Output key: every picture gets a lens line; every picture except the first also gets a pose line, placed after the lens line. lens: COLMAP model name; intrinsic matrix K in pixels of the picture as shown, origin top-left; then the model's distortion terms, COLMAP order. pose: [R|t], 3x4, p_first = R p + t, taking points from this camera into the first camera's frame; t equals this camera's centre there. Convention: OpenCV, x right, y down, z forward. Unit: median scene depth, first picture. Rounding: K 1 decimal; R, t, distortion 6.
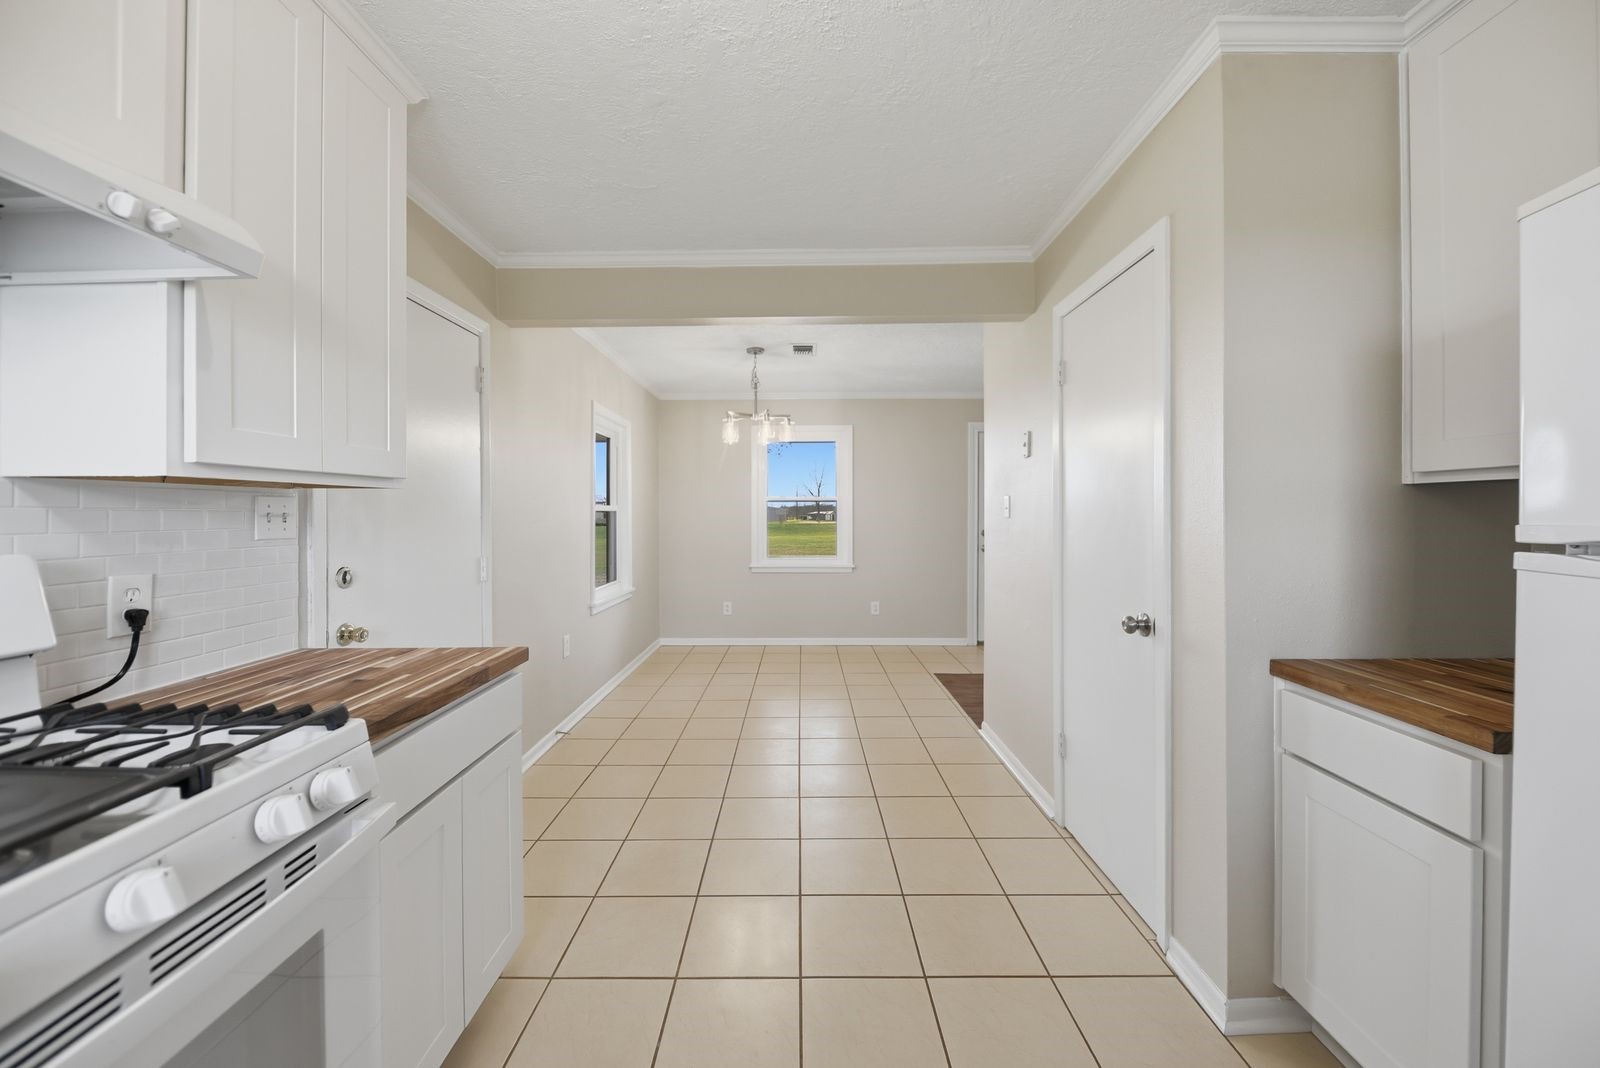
lens RADIAL K [[574.4, 0, 800.4], [0, 574.4, 517.2], [0, 0, 1]] dist [0.013370, -0.000126]
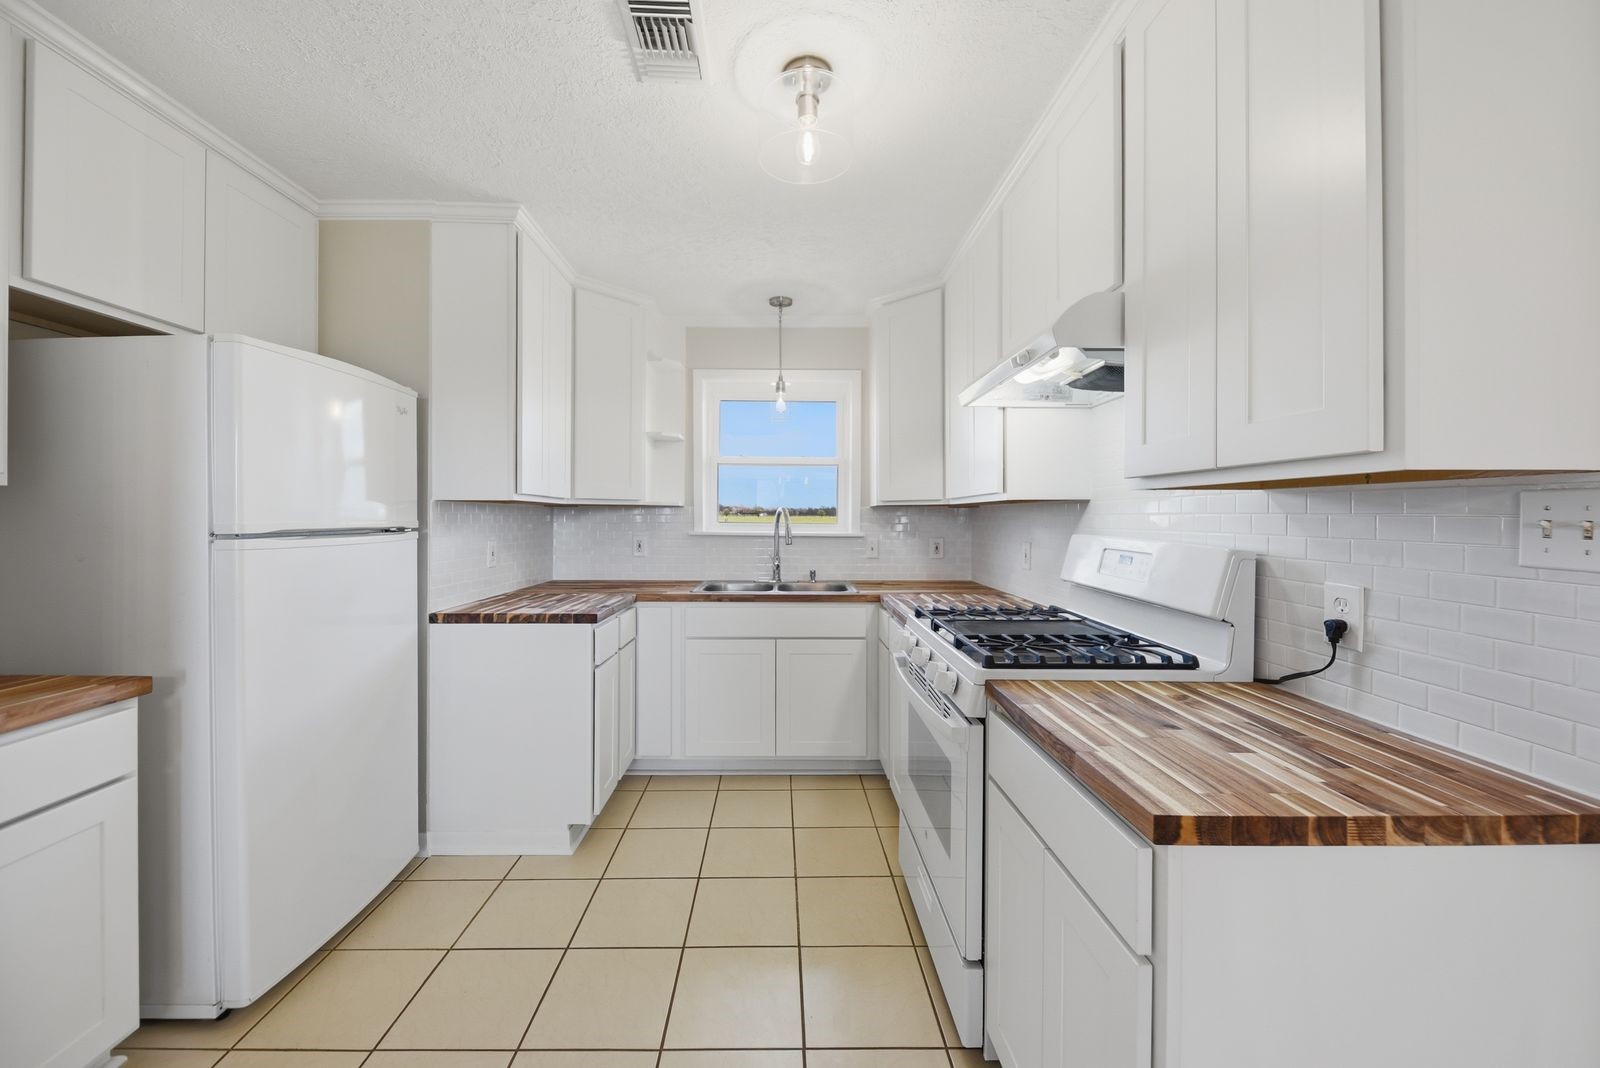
lens RADIAL K [[574.4, 0, 800.4], [0, 574.4, 517.2], [0, 0, 1]] dist [0.013370, -0.000126]
pose [[-0.999615, -0.007434, -0.026749, -0.238044], [-0.007823, 0.999865, 0.014473, -0.016067], [0.026638, 0.014676, -0.999537, 1.878861]]
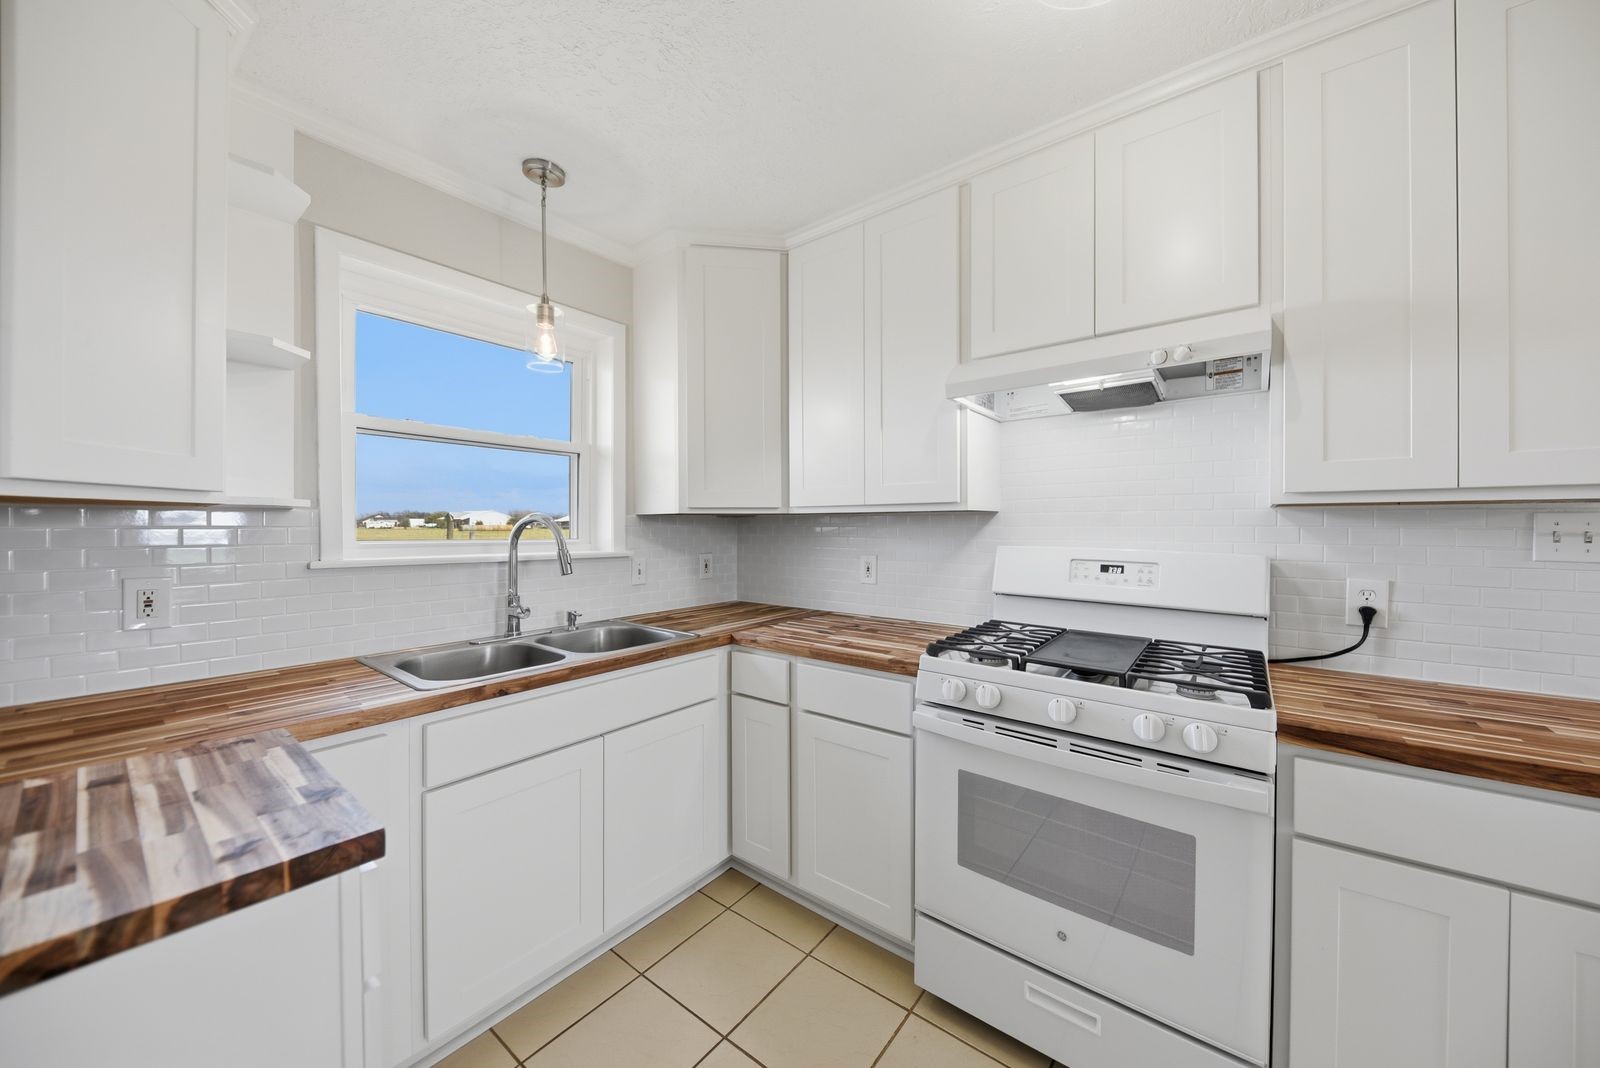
lens RADIAL K [[548.5, 0, 800.0], [0, 548.5, 534.0], [0, 0, 1]] dist [-0.002037, -0.000306]
pose [[-0.619115, 0.007316, -0.785266, 0.531287], [-0.012313, 0.999743, 0.019022, -0.006399], [0.785203, 0.021446, -0.618866, 0.751618]]
